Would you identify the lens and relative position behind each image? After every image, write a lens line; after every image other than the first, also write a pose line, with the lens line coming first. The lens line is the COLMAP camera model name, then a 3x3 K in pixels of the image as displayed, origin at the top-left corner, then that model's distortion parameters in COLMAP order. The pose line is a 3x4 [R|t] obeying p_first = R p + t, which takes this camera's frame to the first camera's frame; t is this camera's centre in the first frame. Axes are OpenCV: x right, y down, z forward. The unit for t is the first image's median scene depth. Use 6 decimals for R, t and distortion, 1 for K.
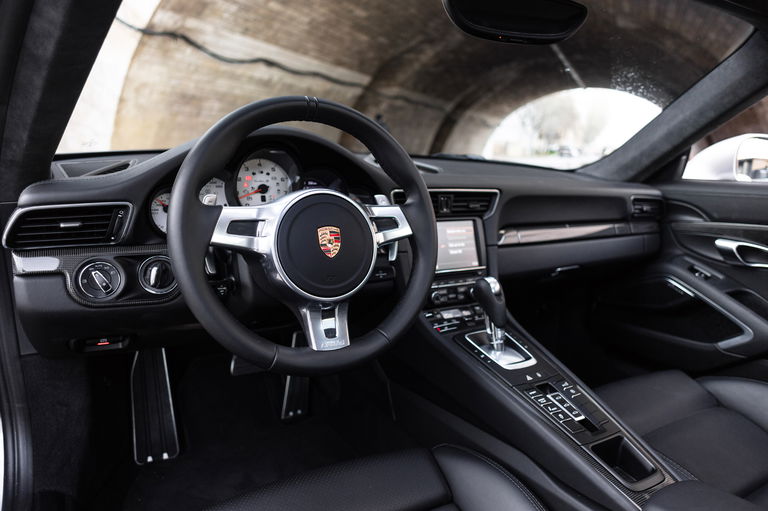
lens RADIAL K [[563.3, 0, 383.9], [0, 563.3, 225.5], [0, 0, 1]] dist [0.018196, -0.005160]
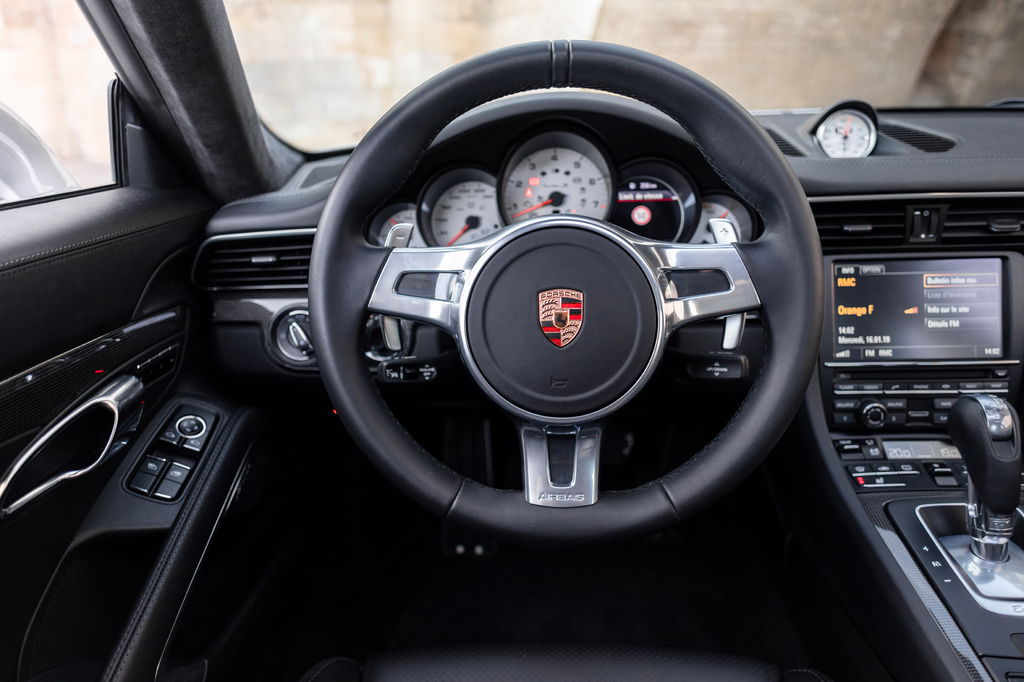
lens RADIAL K [[751.1, 0, 511.9], [0, 751.1, 301.0], [0, 0, 1]] dist [0.018196, -0.005160]
pose [[0.816510, 0.087405, -0.570677, 0.216524], [-0.006076, 0.989719, 0.142893, -0.070380], [0.577300, -0.113206, 0.808646, 0.298515]]
